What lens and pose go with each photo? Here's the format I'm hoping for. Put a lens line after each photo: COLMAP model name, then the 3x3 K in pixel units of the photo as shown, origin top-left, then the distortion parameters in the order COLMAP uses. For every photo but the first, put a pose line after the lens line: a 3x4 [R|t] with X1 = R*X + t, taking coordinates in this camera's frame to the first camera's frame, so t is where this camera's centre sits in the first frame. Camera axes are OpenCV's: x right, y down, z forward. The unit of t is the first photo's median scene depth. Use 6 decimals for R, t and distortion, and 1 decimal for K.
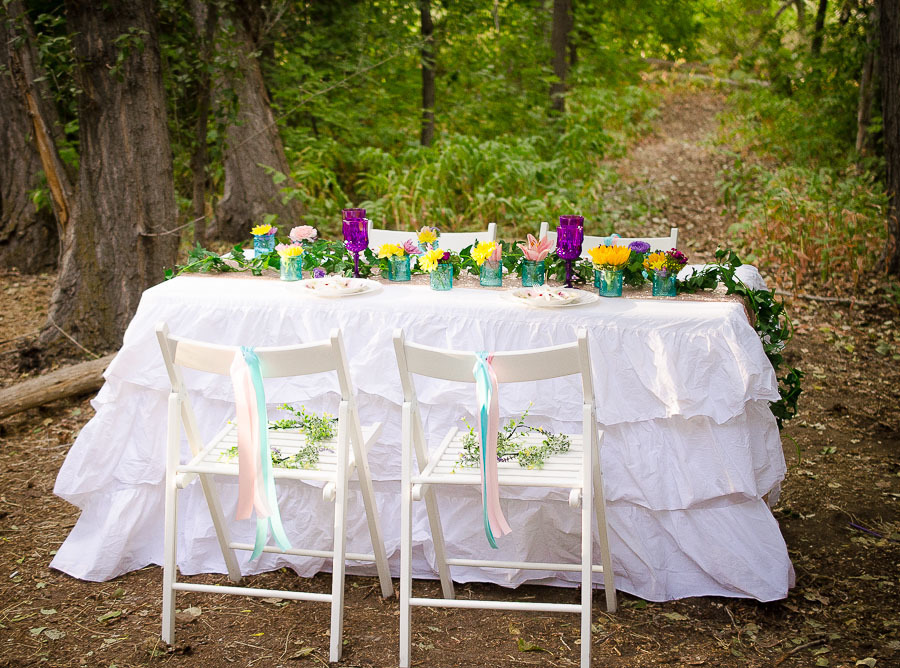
lens RADIAL K [[1596.6, 0, 449.6], [0, 1596.6, 334.2], [0, 0, 1]] dist [0.017462, 0.000000]
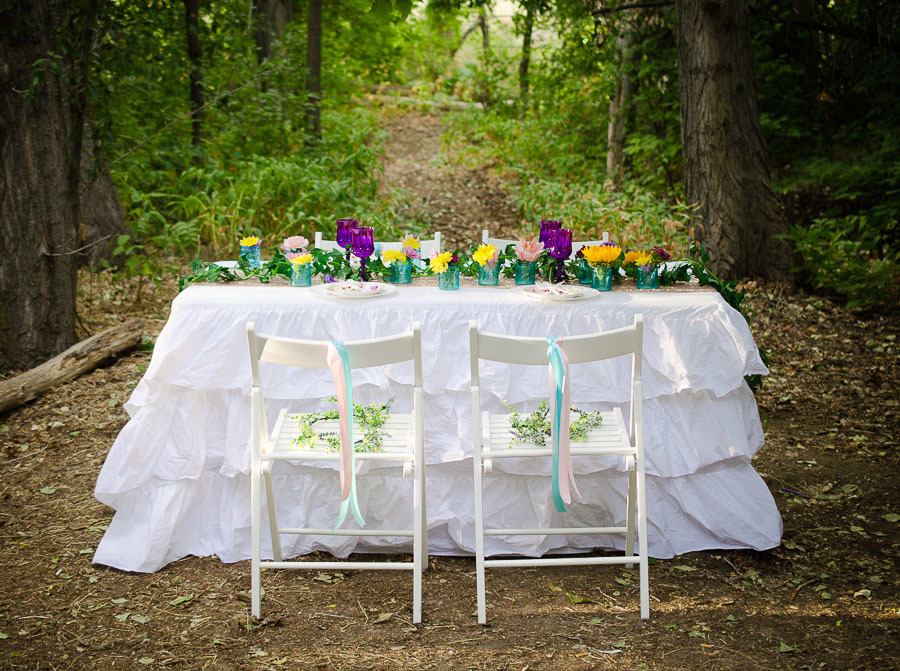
lens RADIAL K [[1596.6, 0, 450.3], [0, 1596.6, 334.9], [0, 0, 1]] dist [0.017462, 0.000000]
pose [[0.982614, -0.034707, 0.182388, -0.207148], [0.037213, 0.999254, -0.010333, 0.014829], [-0.181893, 0.016940, 0.983172, -0.082696]]
